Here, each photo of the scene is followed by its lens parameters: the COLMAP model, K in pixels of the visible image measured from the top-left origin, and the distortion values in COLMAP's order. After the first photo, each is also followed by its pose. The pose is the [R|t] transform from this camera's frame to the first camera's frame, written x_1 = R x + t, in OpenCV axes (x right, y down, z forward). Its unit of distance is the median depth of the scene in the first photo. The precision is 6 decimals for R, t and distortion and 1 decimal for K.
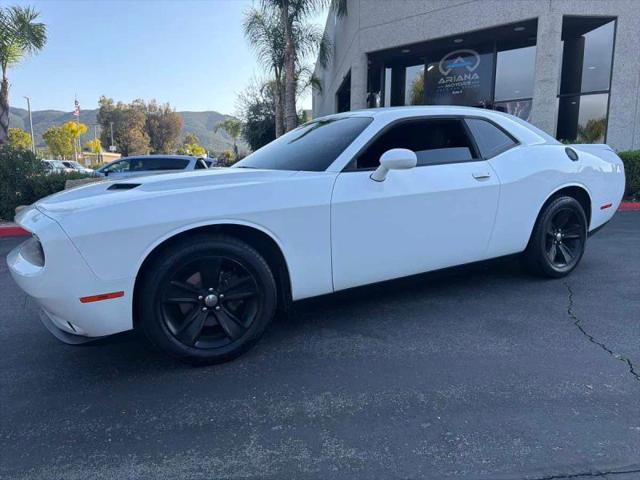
lens RADIAL K [[449.3, 0, 320.0], [0, 449.3, 240.0], [0, 0, 1]] dist [0.056432, -0.063186]
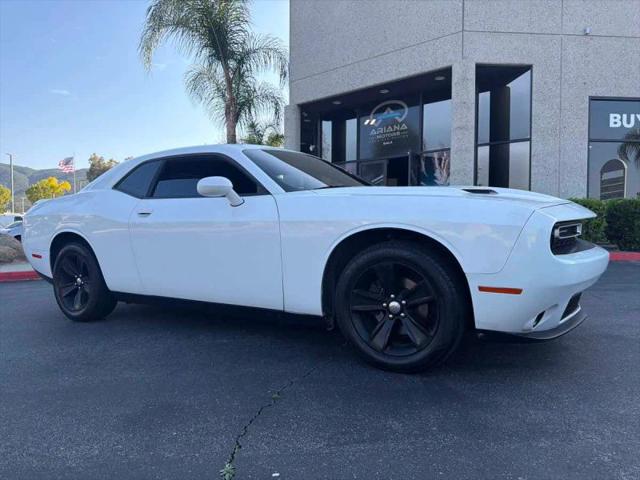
lens RADIAL K [[447.5, 0, 320.0], [0, 447.5, 240.0], [0, 0, 1]] dist [0.090389, -0.117218]
pose [[0.999992, 0.000349, 0.003956, 0.161765], [0.000145, 0.992278, -0.124032, 0.003101], [-0.003969, 0.124032, 0.992270, 0.065442]]
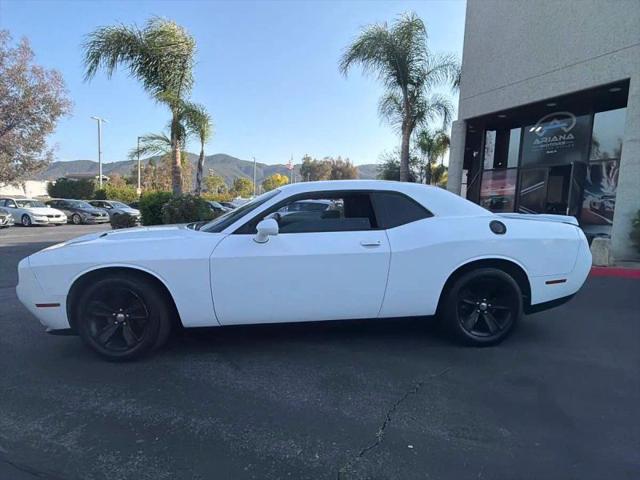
lens RADIAL K [[367.2, 0, 320.0], [0, 367.2, 240.0], [0, 0, 1]] dist [0.000821, 0.003136]
pose [[0.916514, 0.073158, -0.393256, 0.170549], [-0.101324, 0.993529, -0.051317, -0.025618], [0.386957, 0.086879, 0.917996, 0.028791]]
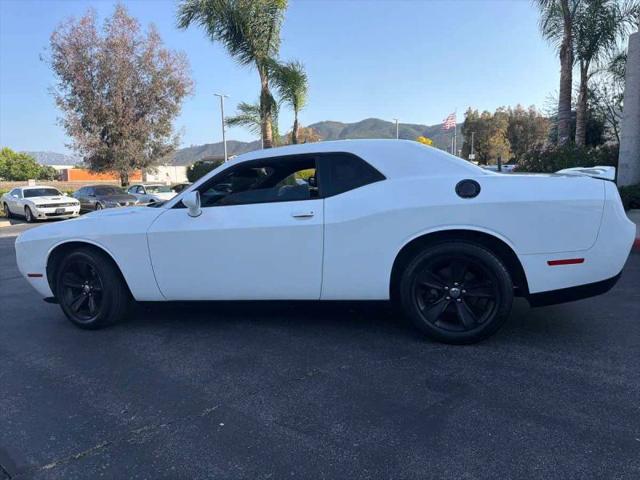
lens RADIAL K [[447.5, 0, 320.0], [0, 447.5, 240.0], [0, 0, 1]] dist [0.090389, -0.117218]
pose [[0.707004, 0.084263, -0.702172, 0.306648], [-0.092073, 0.995393, 0.026744, -0.032870], [0.701191, 0.045743, 0.711505, 0.091835]]
